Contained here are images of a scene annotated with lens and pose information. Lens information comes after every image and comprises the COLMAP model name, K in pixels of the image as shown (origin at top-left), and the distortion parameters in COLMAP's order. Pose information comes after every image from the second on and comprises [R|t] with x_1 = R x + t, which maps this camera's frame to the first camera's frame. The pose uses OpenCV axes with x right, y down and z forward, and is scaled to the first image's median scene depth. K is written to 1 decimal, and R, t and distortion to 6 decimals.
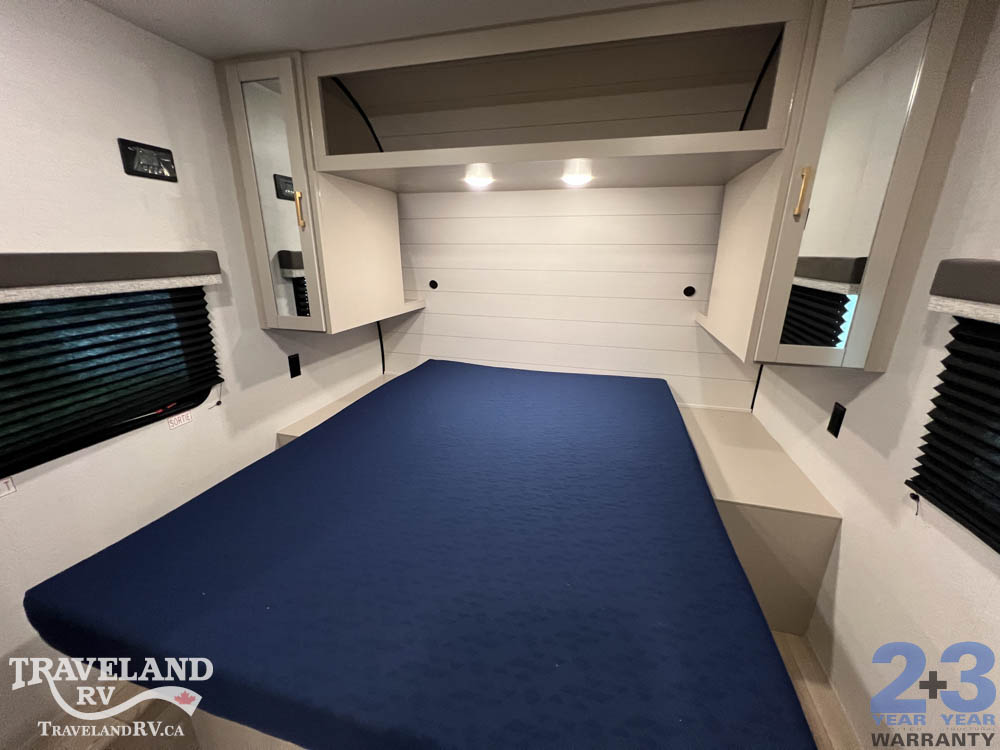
lens RADIAL K [[398.3, 0, 498.9], [0, 398.3, 375.5], [0, 0, 1]] dist [-0.000958, 0.000638]
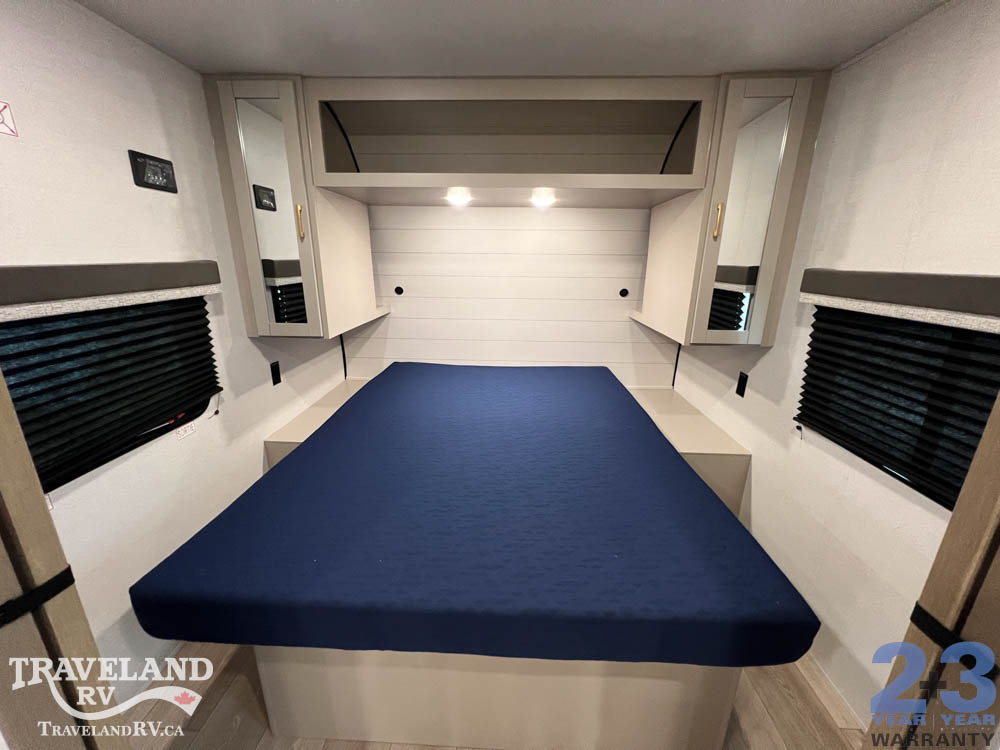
lens RADIAL K [[398.3, 0, 498.0], [0, 398.3, 376.4], [0, 0, 1]] dist [-0.000958, 0.000638]
pose [[0.973363, -0.063704, 0.220241, -0.256223], [0.065782, 0.997832, -0.002104, 0.030483], [-0.219629, 0.016536, 0.975443, -0.144251]]
